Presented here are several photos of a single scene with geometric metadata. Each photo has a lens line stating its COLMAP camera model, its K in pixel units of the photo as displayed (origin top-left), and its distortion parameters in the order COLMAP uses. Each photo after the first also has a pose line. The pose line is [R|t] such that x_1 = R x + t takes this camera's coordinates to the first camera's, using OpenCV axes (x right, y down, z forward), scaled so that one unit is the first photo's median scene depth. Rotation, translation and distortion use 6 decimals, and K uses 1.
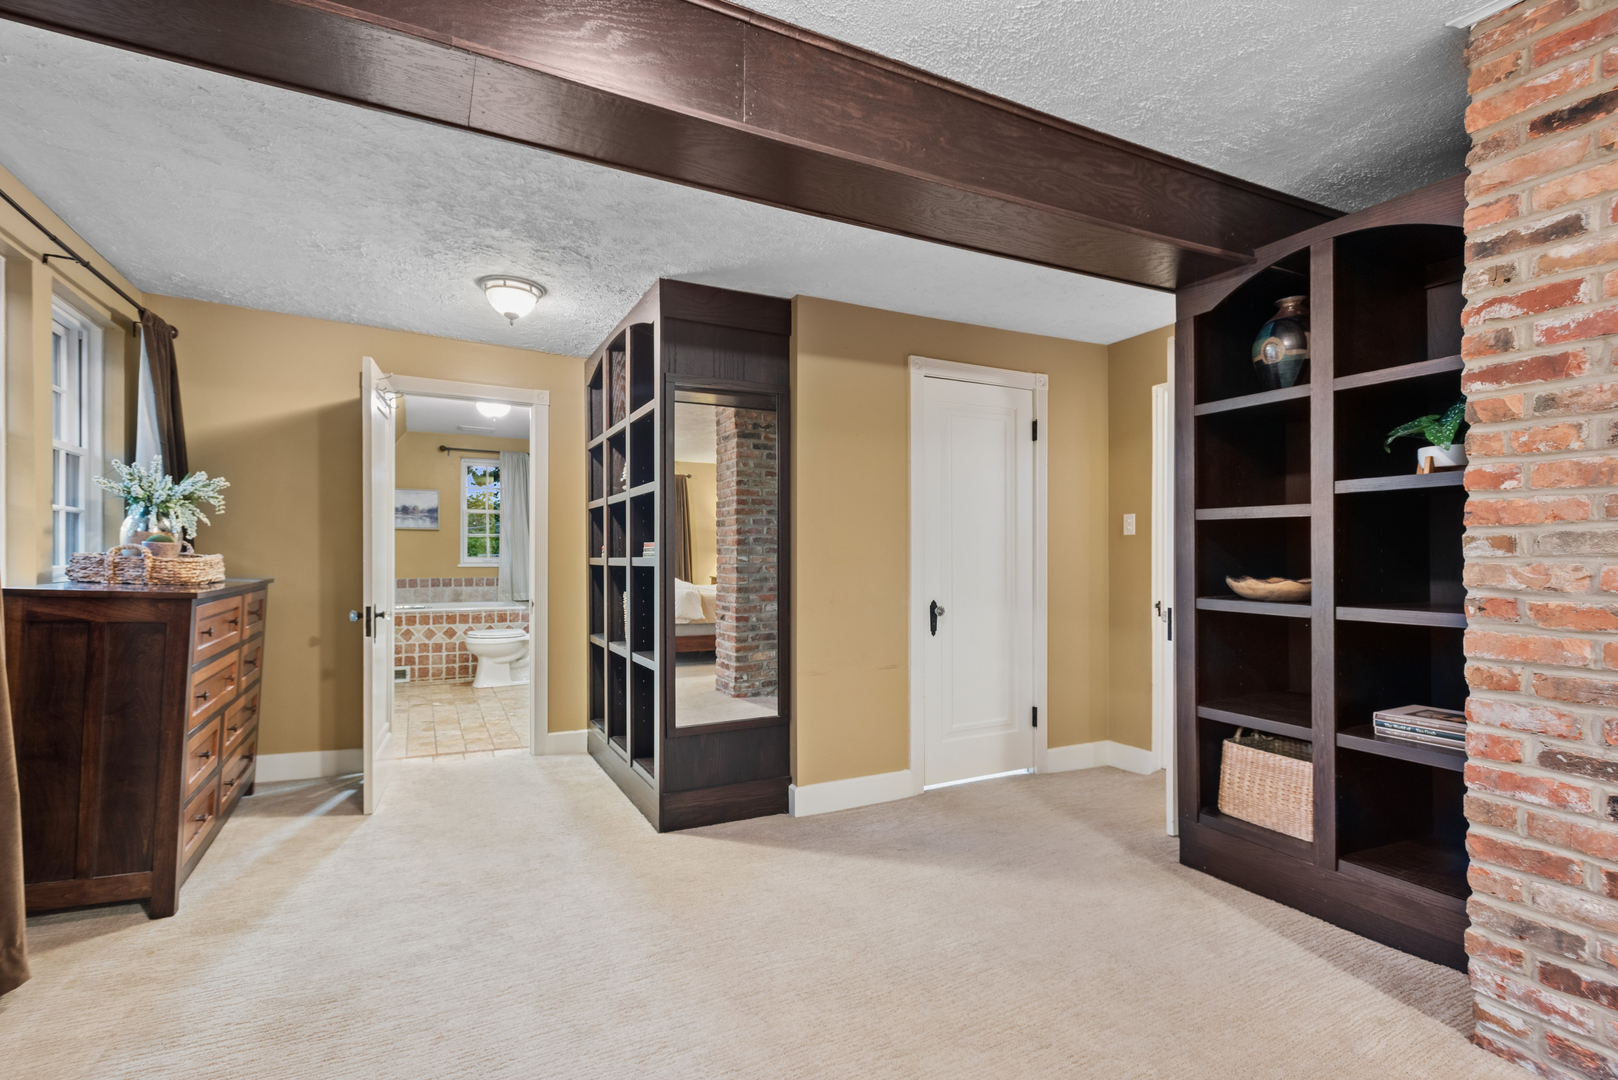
lens RADIAL K [[763.3, 0, 807.1], [0, 763.3, 550.4], [0, 0, 1]] dist [-0.001794, -0.000145]
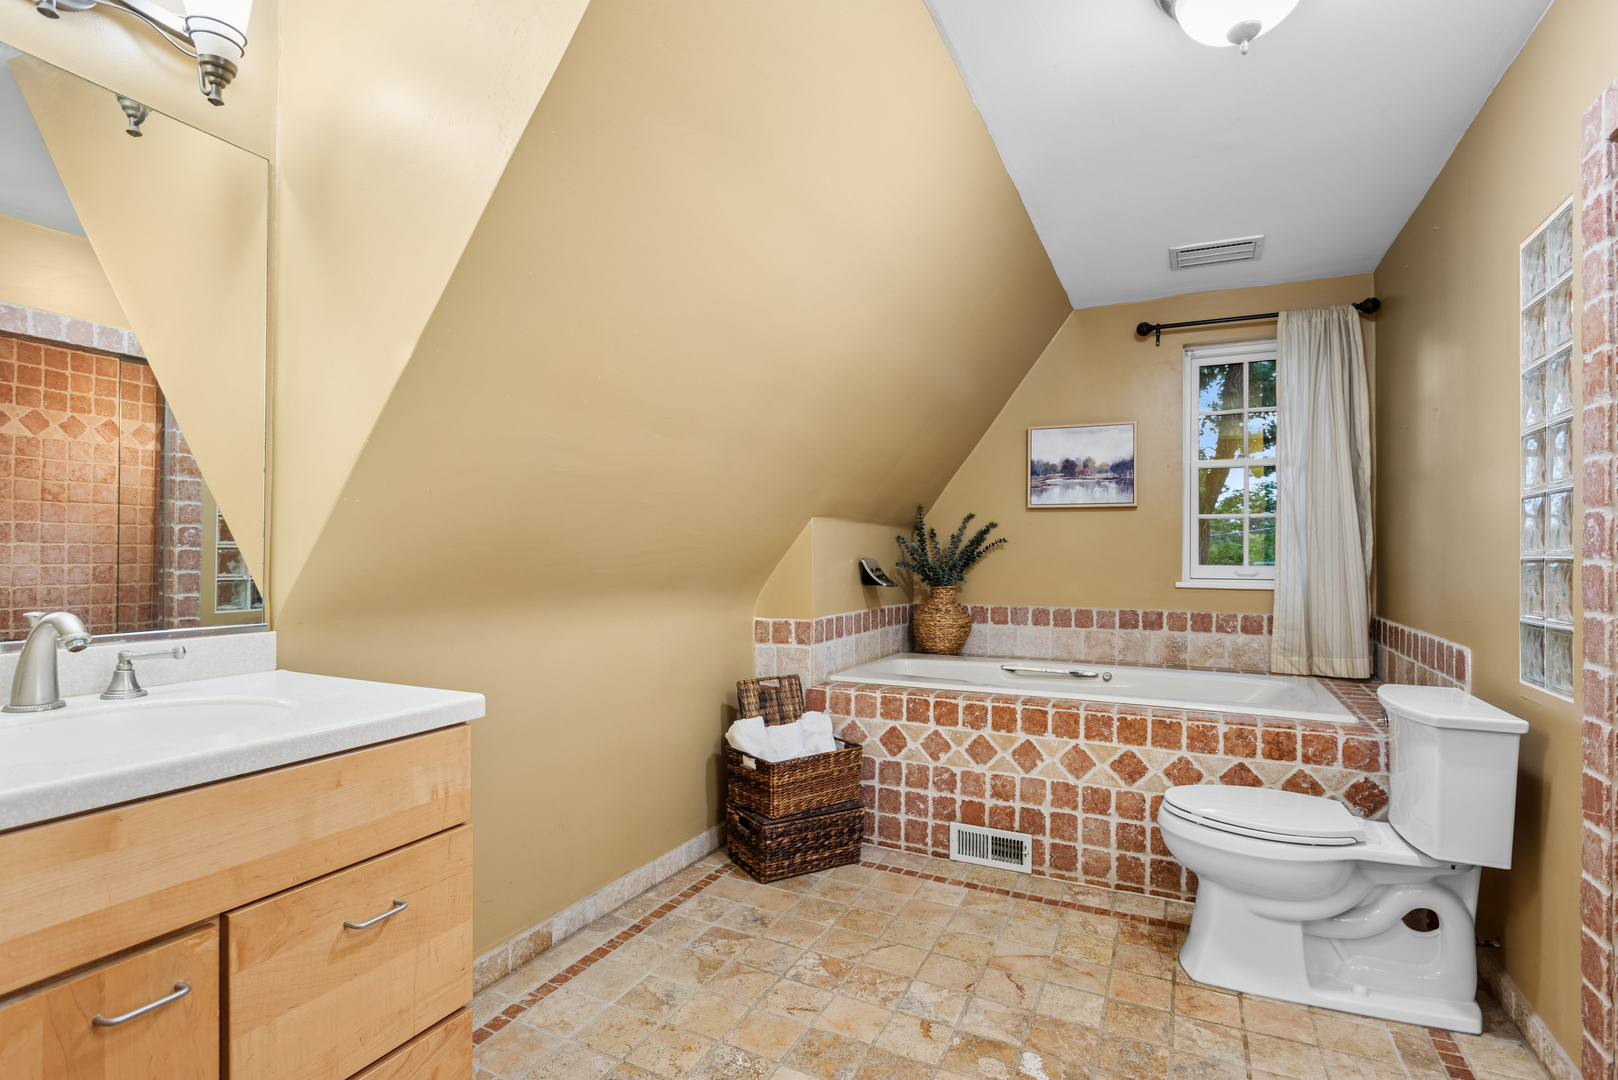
lens RADIAL K [[807.3, 0, 807.8], [0, 807.3, 556.9], [0, 0, 1]] dist [0.002126, 0.000246]
pose [[0.608866, 0.001071, -0.793272, -0.249690], [-0.004993, 0.999984, -0.002482, 0.006931], [0.793257, 0.005472, 0.608862, 0.632480]]
